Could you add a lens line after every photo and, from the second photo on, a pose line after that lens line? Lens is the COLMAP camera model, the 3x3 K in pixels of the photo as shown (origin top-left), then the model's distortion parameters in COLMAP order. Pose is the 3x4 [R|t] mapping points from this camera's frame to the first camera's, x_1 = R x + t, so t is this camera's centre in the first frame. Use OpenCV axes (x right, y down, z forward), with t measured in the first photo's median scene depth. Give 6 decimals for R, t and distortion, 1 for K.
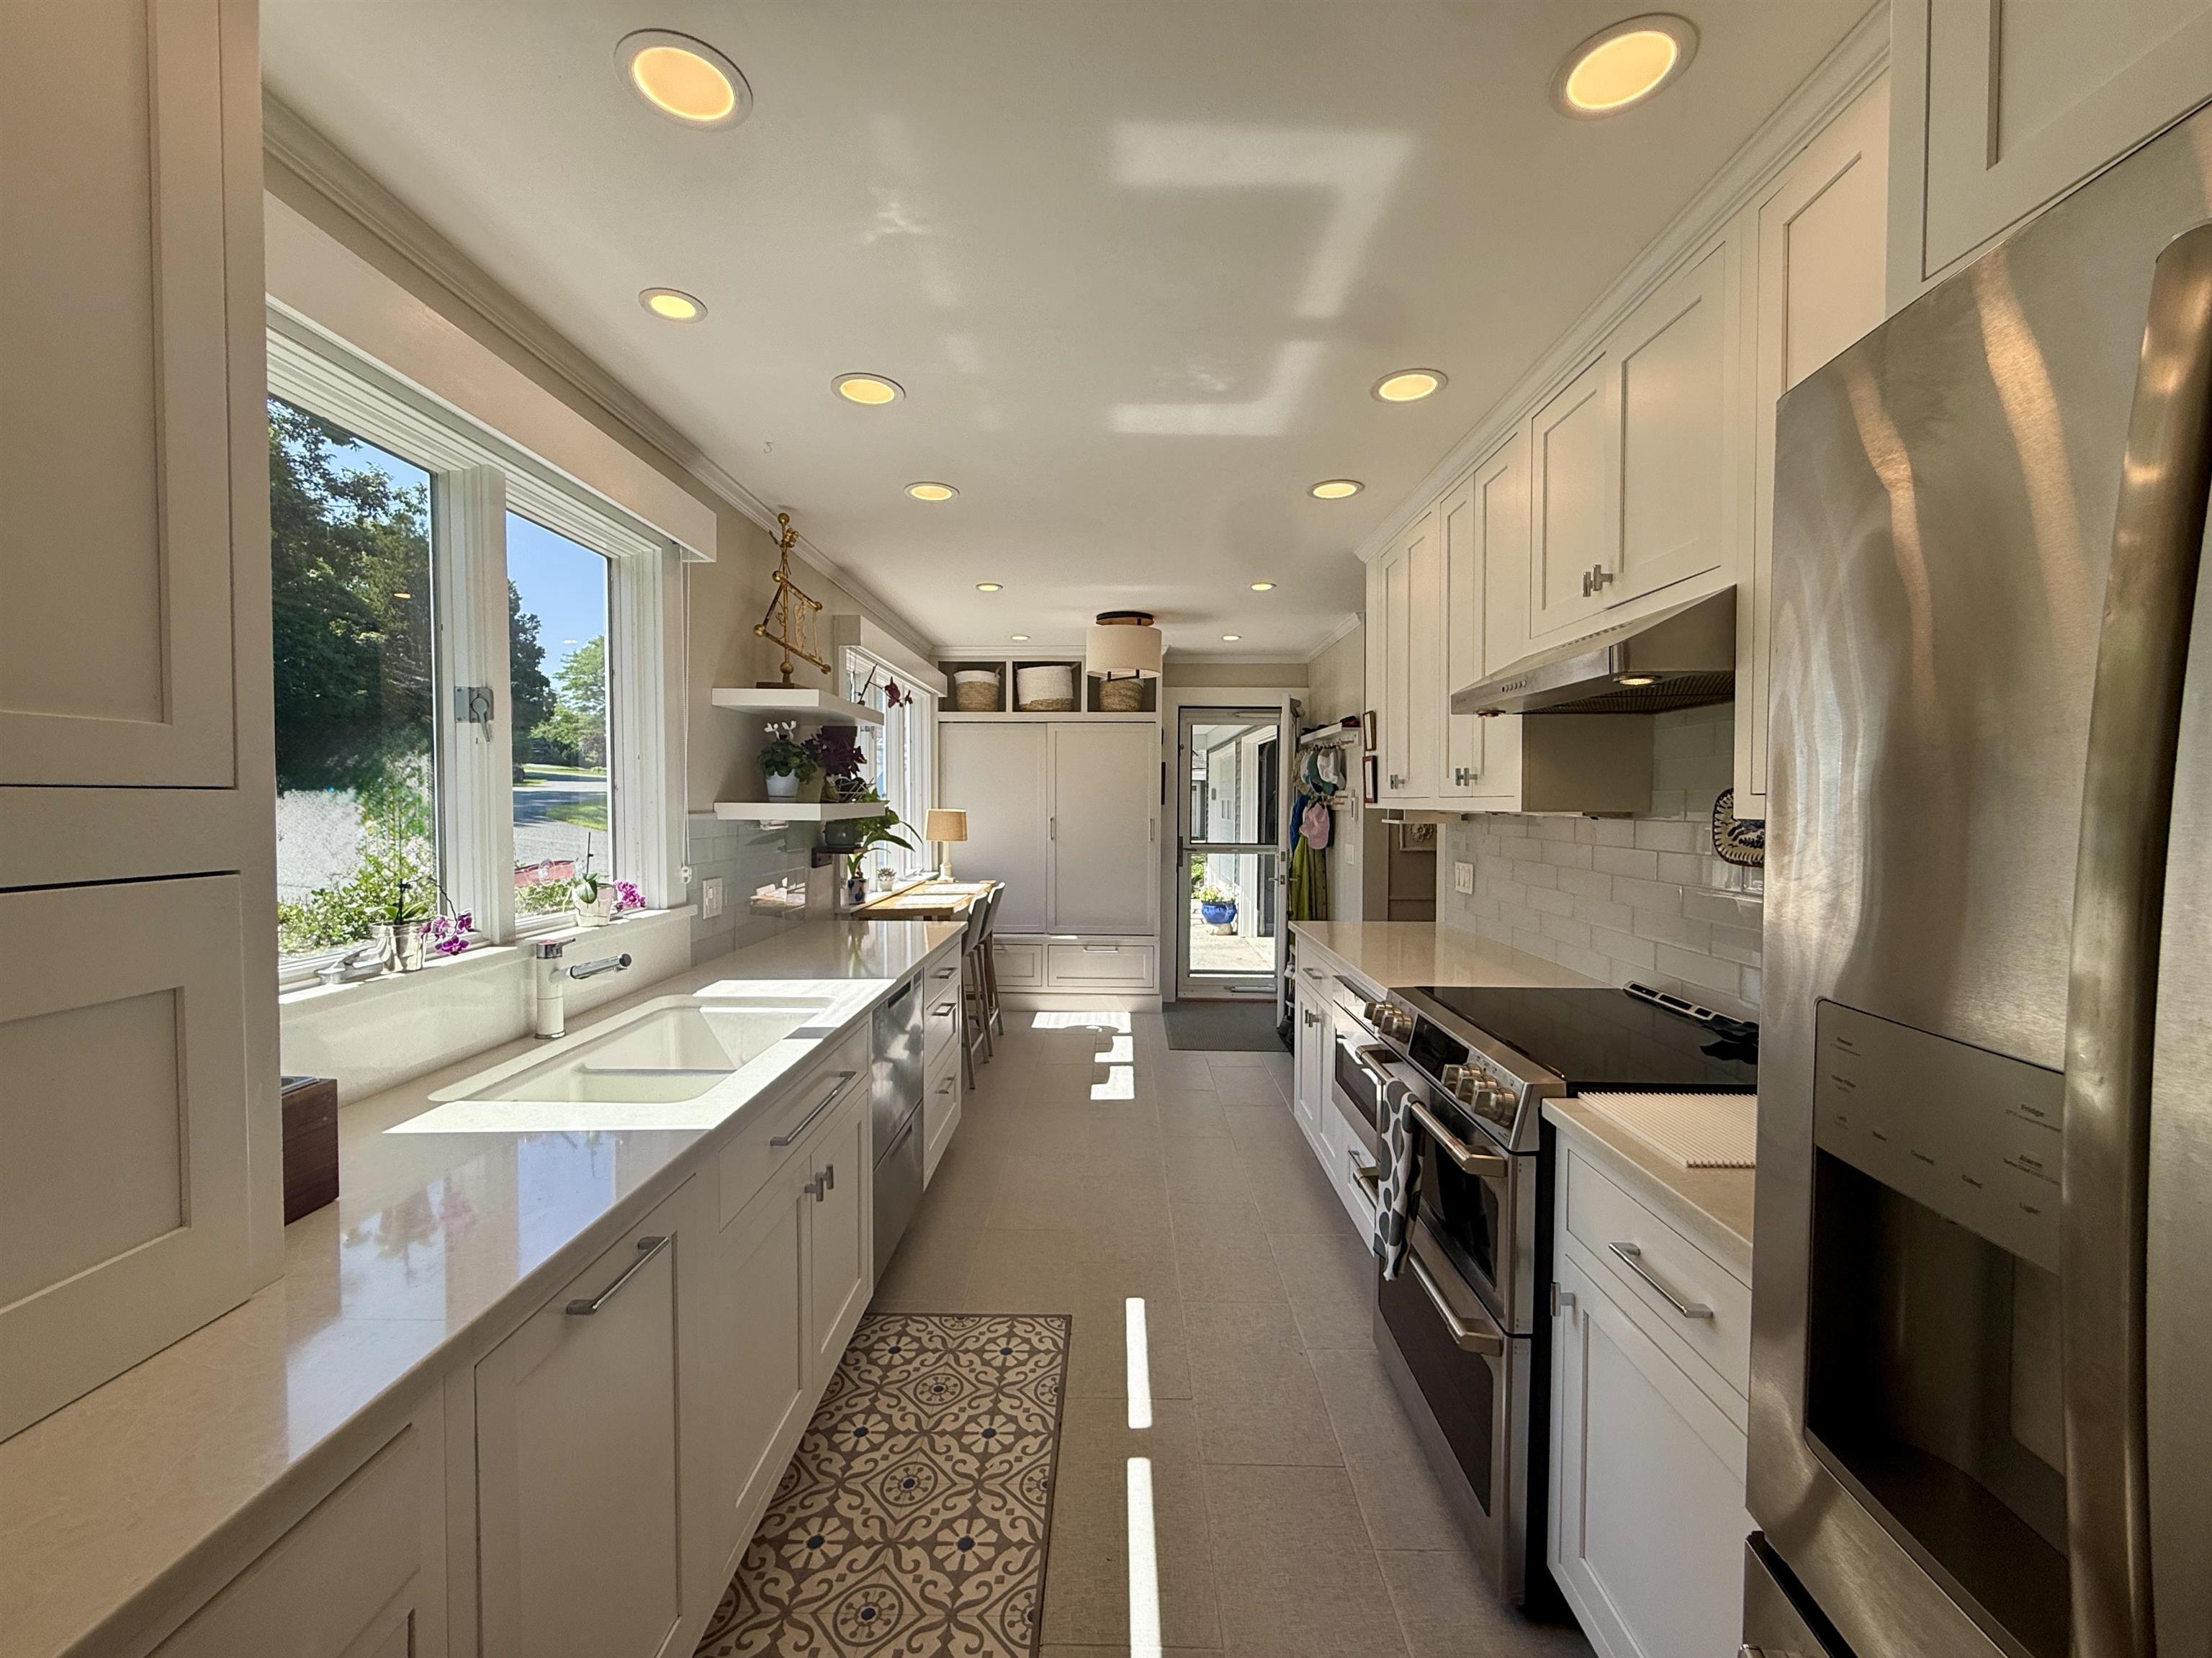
lens RADIAL K [[880.9, 0, 1105.9], [0, 880.9, 826.6], [0, 0, 1]] dist [-0.001395, 0.000016]
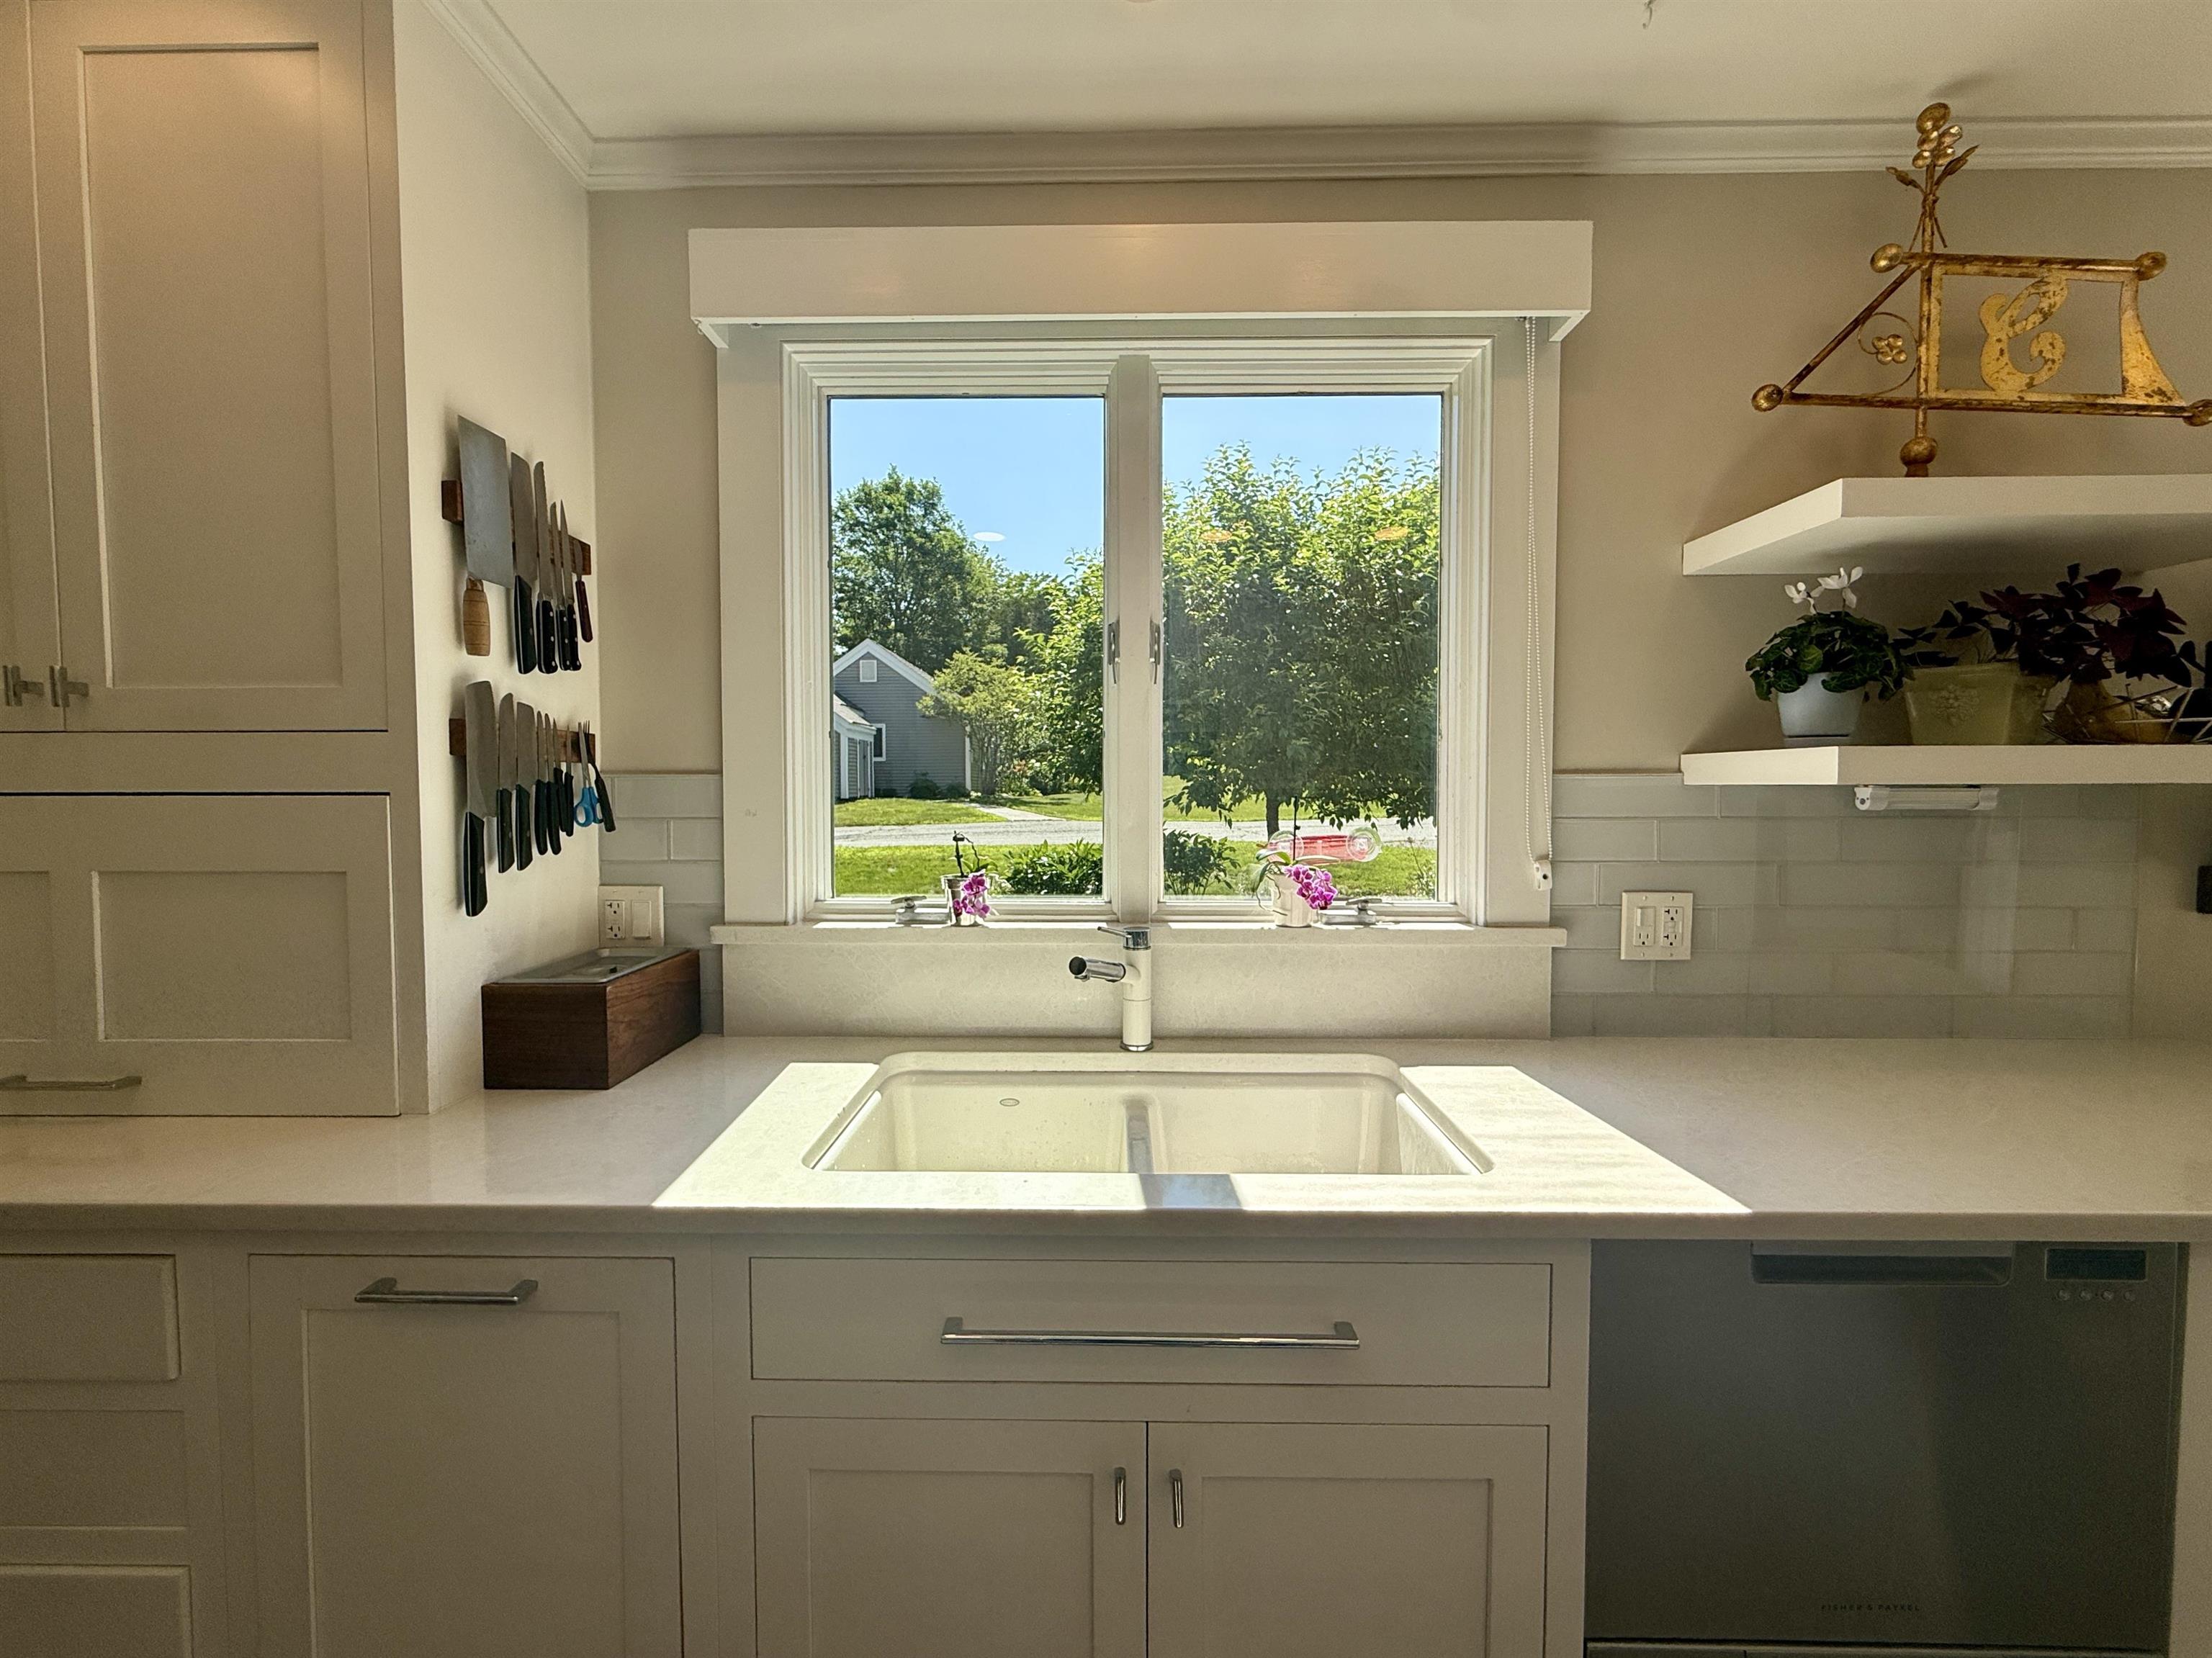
lens RADIAL K [[914.4, 0, 1111.2], [0, 914.4, 824.4], [0, 0, 1]] dist [-0.002316, -0.000375]
pose [[-0.004270, 0.034189, -0.999406, 0.171436], [-0.025428, 0.999088, 0.034287, 0.008545], [0.999668, 0.025560, -0.003397, 0.893323]]
